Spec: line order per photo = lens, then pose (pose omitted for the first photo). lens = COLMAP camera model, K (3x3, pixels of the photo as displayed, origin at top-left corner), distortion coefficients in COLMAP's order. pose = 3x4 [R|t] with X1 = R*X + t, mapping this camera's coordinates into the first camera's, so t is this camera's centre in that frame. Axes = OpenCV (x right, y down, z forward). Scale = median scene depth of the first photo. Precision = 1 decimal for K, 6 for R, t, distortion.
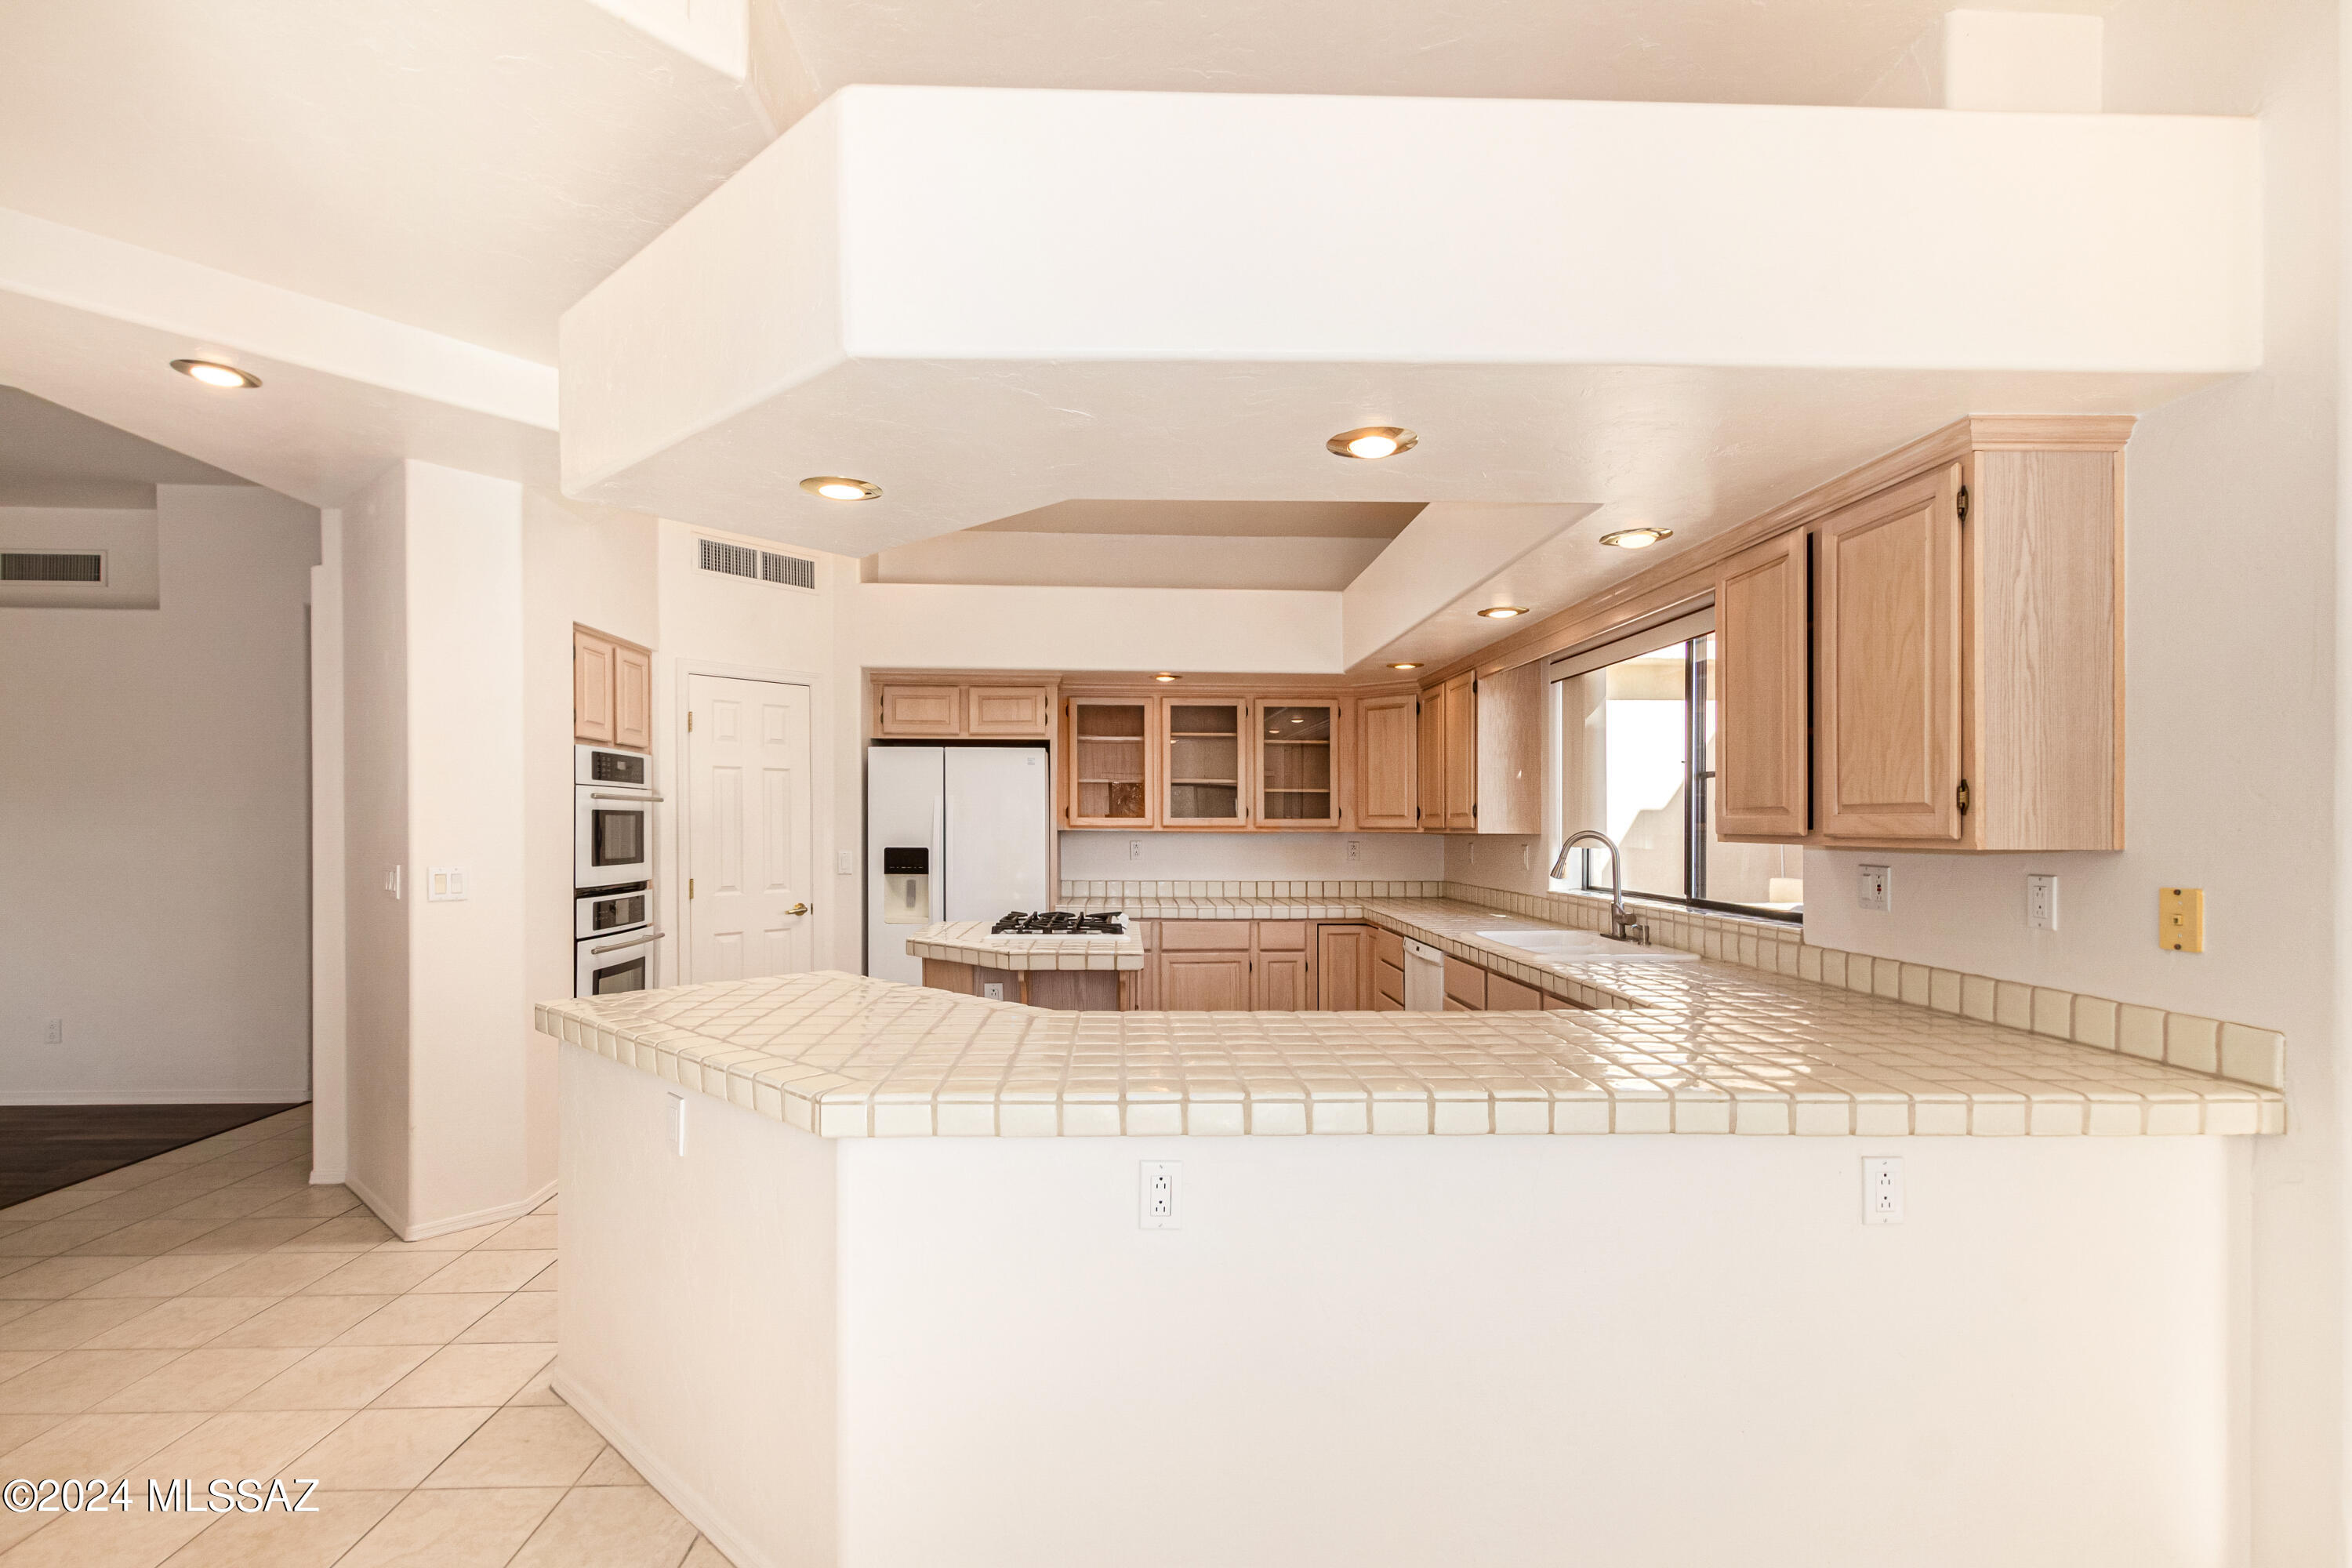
lens RADIAL K [[1087.1, 0, 1169.1], [0, 1087.1, 832.4], [0, 0, 1]] dist [0.002288, 0.000007]
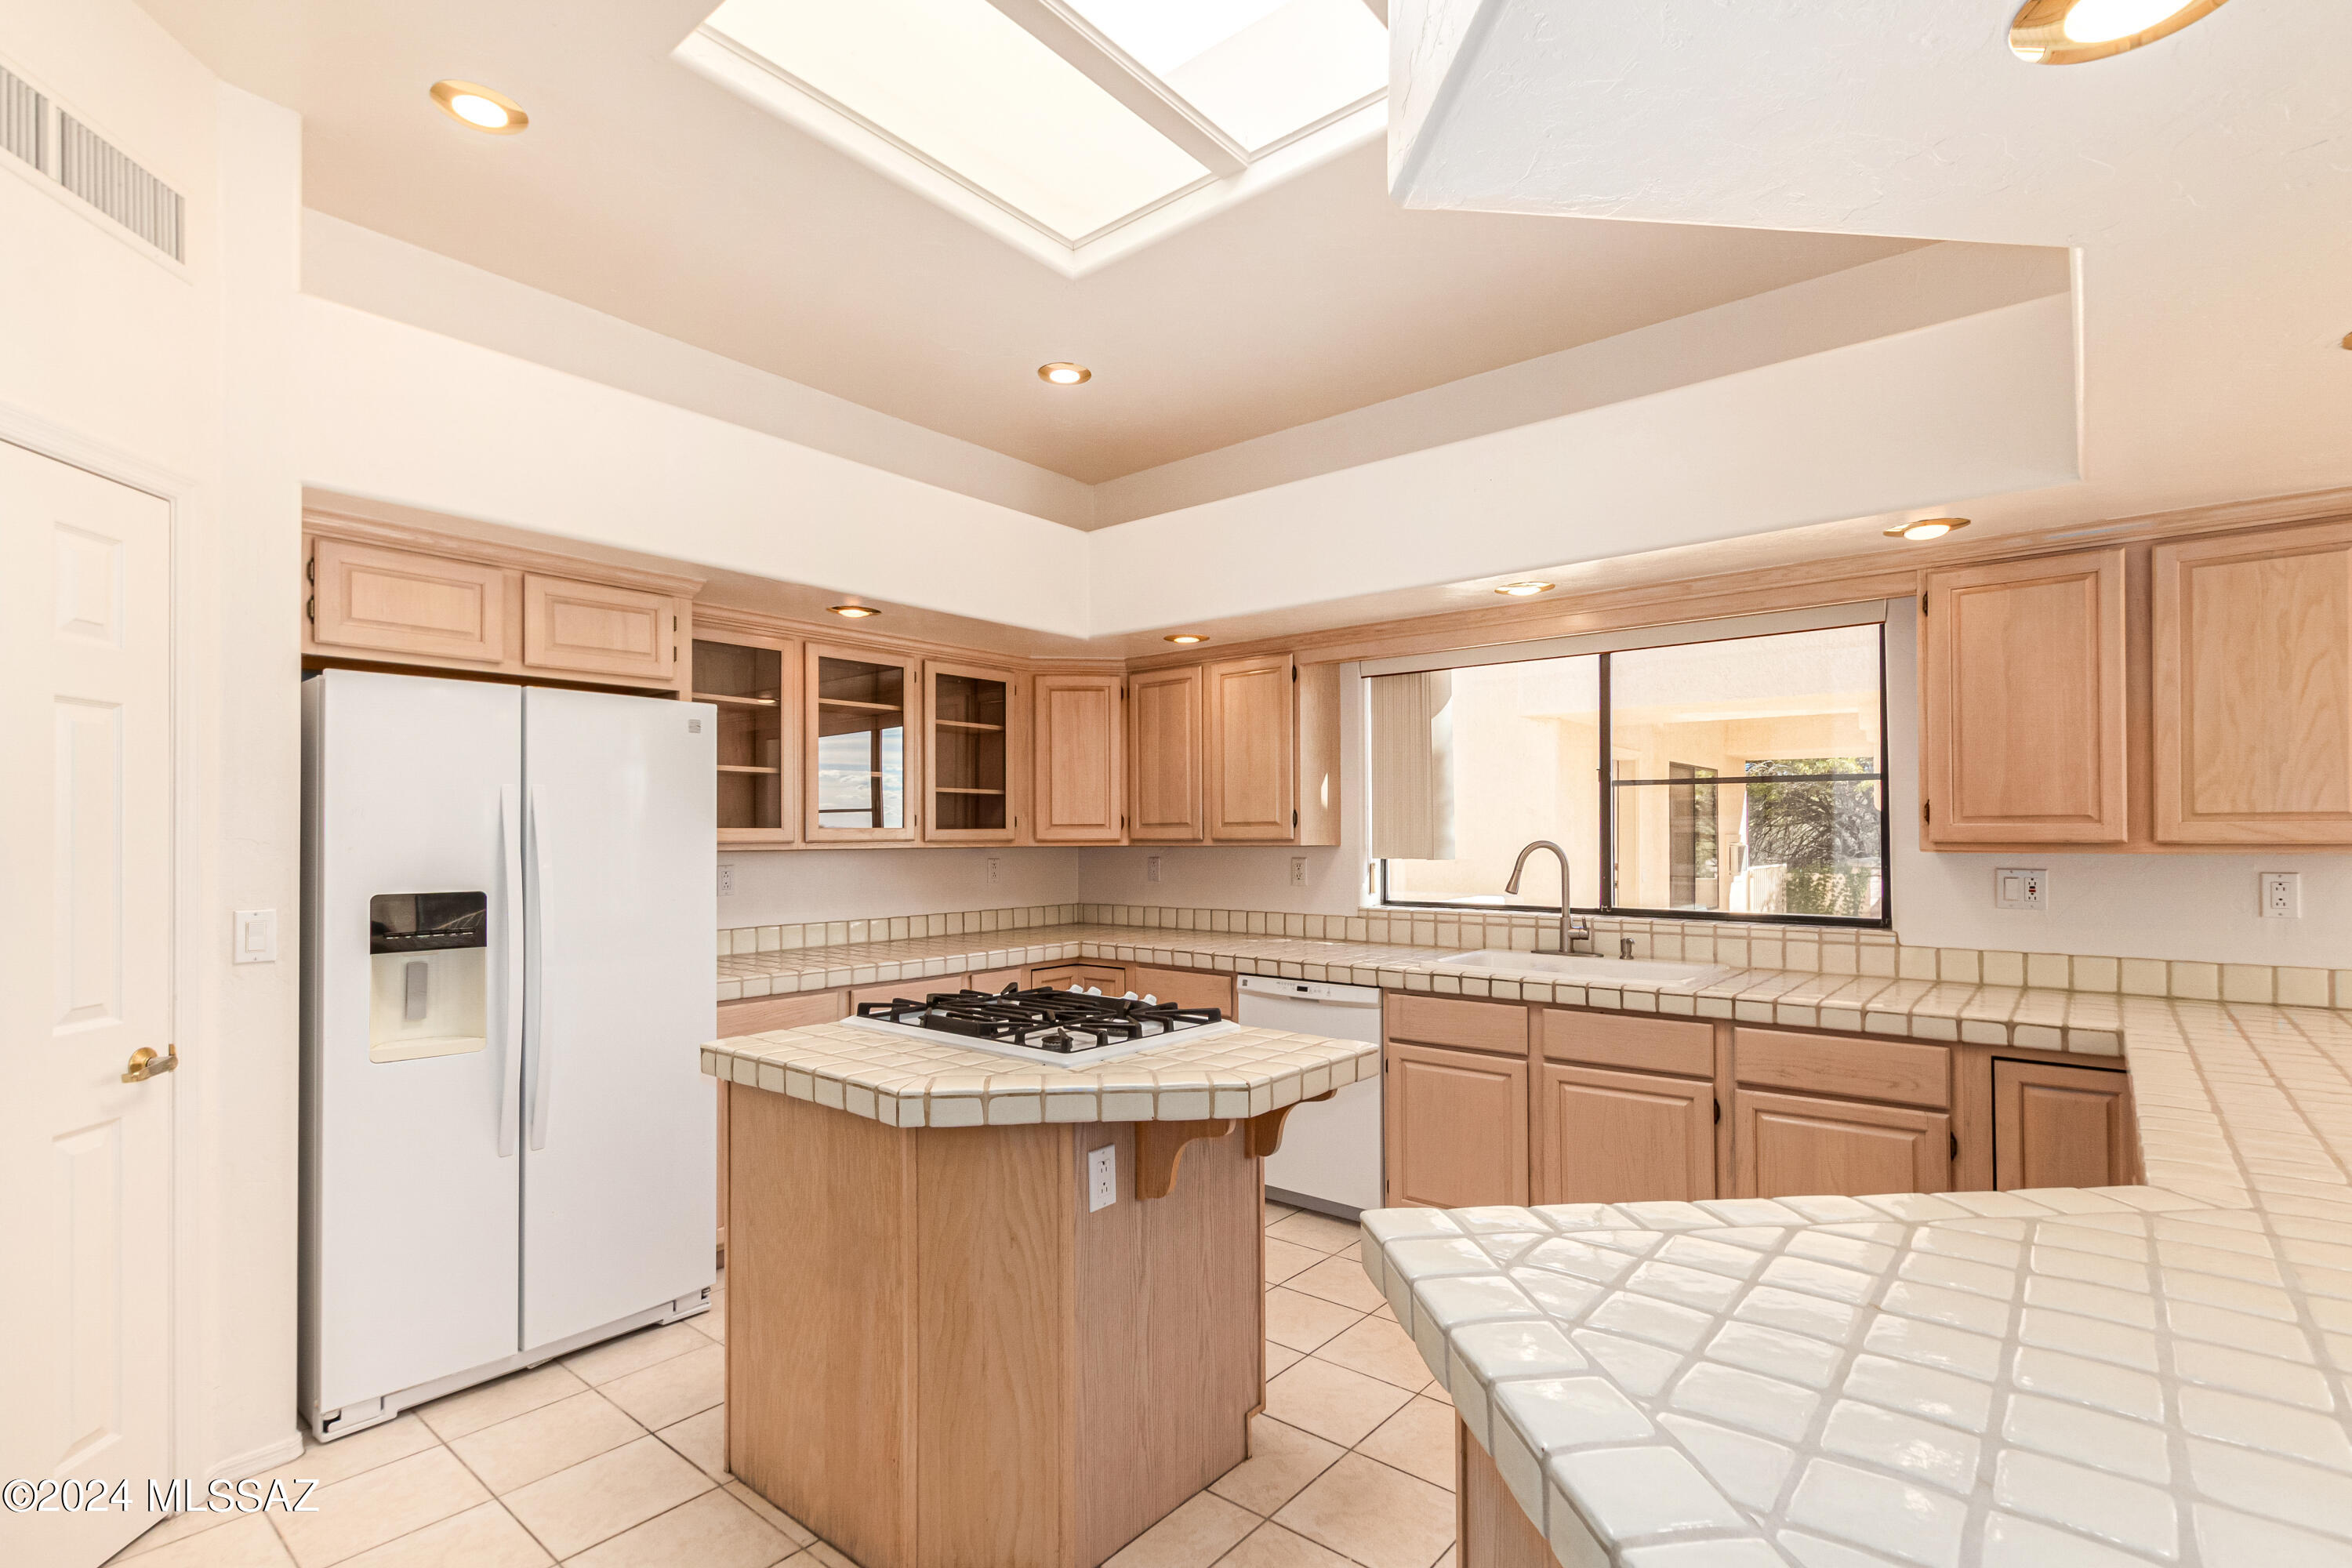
lens RADIAL K [[1081.8, 0, 1199.6], [0, 1081.8, 819.7], [0, 0, 1]] dist [-0.001601, -0.000385]
pose [[0.670544, 0.003956, 0.741859, -0.371139], [0.012249, 0.999790, -0.016403, -0.005995], [-0.741769, 0.020086, 0.670355, 0.454704]]
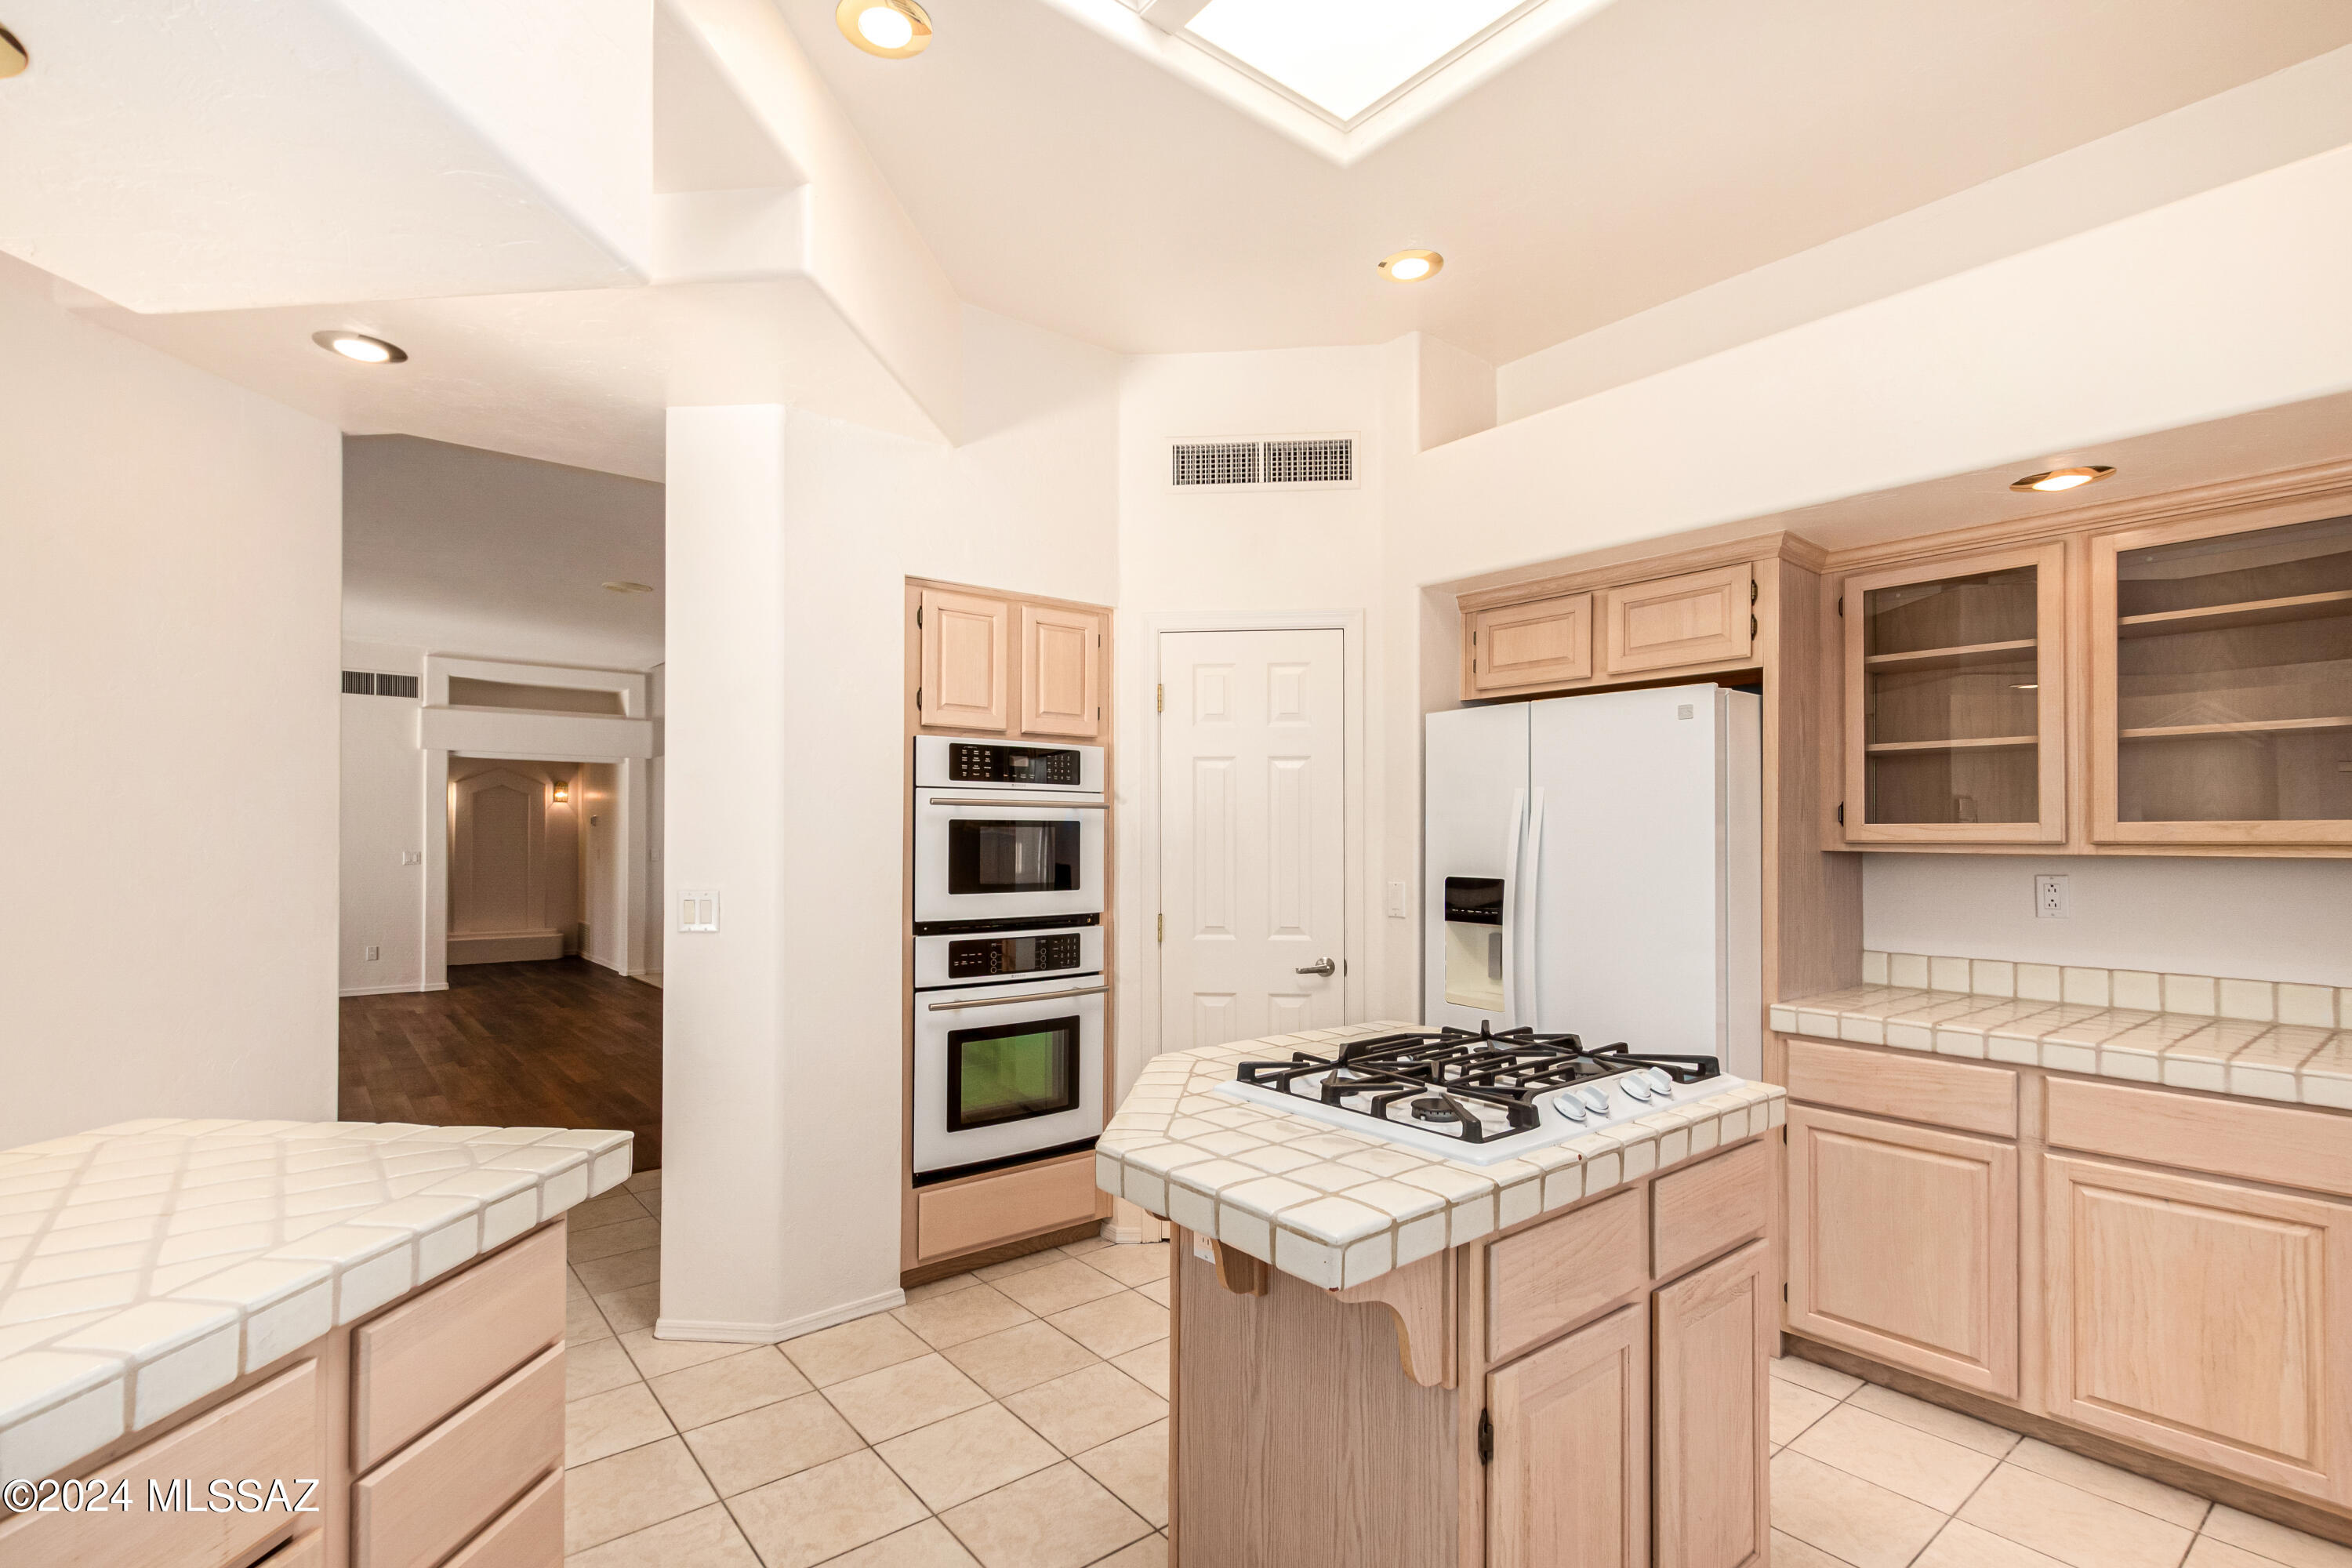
lens RADIAL K [[1098.4, 0, 1173.9], [0, 1098.4, 831.6], [0, 0, 1]] dist [-0.001682, -0.000195]
pose [[0.587592, -0.005733, -0.809137, 0.146783], [-0.005586, 0.999922, -0.011141, -0.003755], [0.809138, 0.011066, 0.587515, 0.528879]]
